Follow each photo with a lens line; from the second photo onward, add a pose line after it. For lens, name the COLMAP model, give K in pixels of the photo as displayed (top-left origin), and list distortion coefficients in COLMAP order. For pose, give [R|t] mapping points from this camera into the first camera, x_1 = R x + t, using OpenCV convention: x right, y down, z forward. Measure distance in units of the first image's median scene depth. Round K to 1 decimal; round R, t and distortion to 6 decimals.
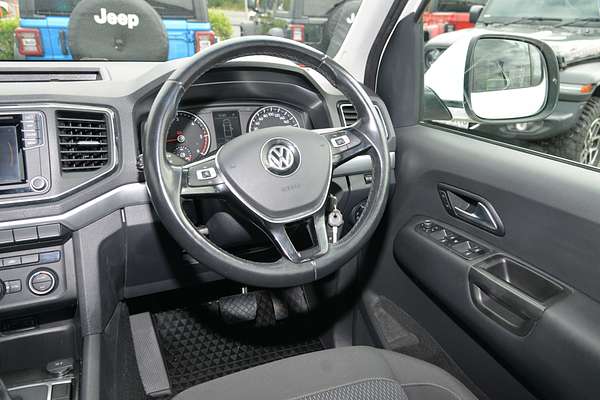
lens RADIAL K [[531.6, 0, 300.0], [0, 531.6, 200.0], [0, 0, 1]] dist [-0.111625, 0.312377]
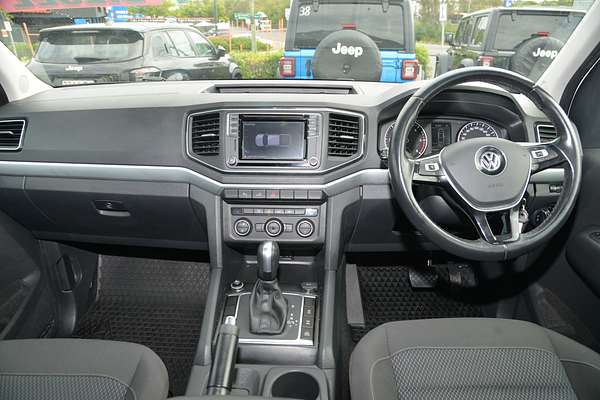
lens RADIAL K [[418.1, 0, 300.0], [0, 418.1, 200.0], [0, 0, 1]] dist [-0.075692, 0.001860]
pose [[0.918095, 0.133285, -0.373278, -0.067977], [-0.126701, 0.991041, 0.042242, 0.026933], [0.375564, 0.008513, 0.926757, -0.089022]]
